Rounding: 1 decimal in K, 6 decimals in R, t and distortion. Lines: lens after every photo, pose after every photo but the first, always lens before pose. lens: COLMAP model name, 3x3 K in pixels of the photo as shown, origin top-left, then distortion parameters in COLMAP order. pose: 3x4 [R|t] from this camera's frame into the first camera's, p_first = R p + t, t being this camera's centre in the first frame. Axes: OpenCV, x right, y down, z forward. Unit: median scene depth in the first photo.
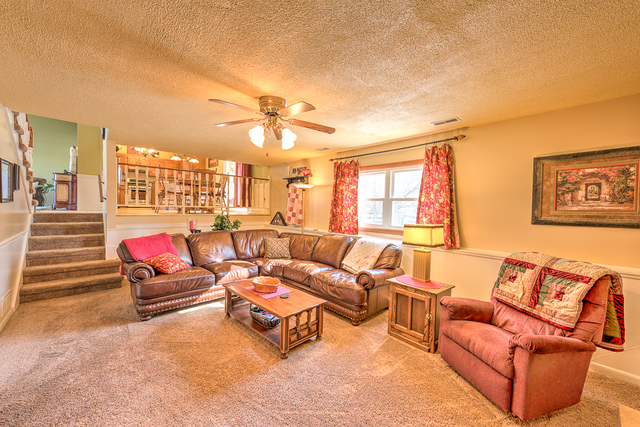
lens RADIAL K [[251.4, 0, 320.2], [0, 251.4, 212.9], [0, 0, 1]] dist [0.013464, -0.003048]
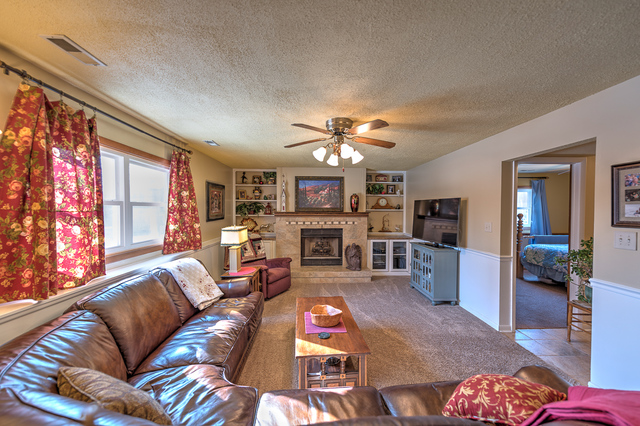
lens RADIAL K [[251.4, 0, 320.7], [0, 251.4, 214.1], [0, 0, 1]] dist [0.013464, -0.003048]
pose [[-0.759089, -0.036584, 0.649958, -0.873218], [-0.006144, 0.998778, 0.049042, -0.100009], [-0.650958, 0.033234, -0.758386, 1.957397]]
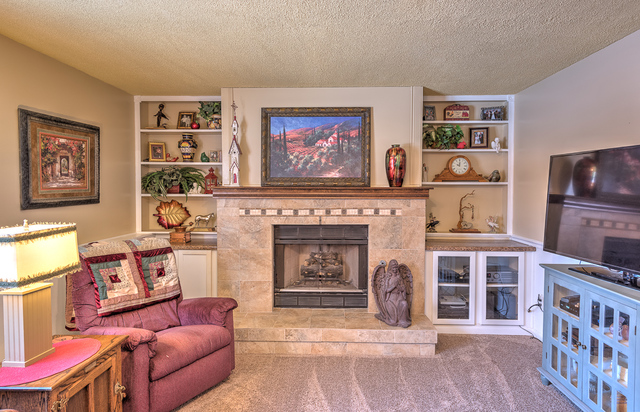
lens RADIAL K [[380.1, 0, 321.6], [0, 380.1, 195.0], [0, 0, 1]] dist [0.021717, 0.000751]
pose [[-0.709865, -0.035761, 0.703429, -0.468680], [-0.003397, 0.998872, 0.047353, -0.048339], [-0.704330, 0.031224, -0.709186, 1.292281]]
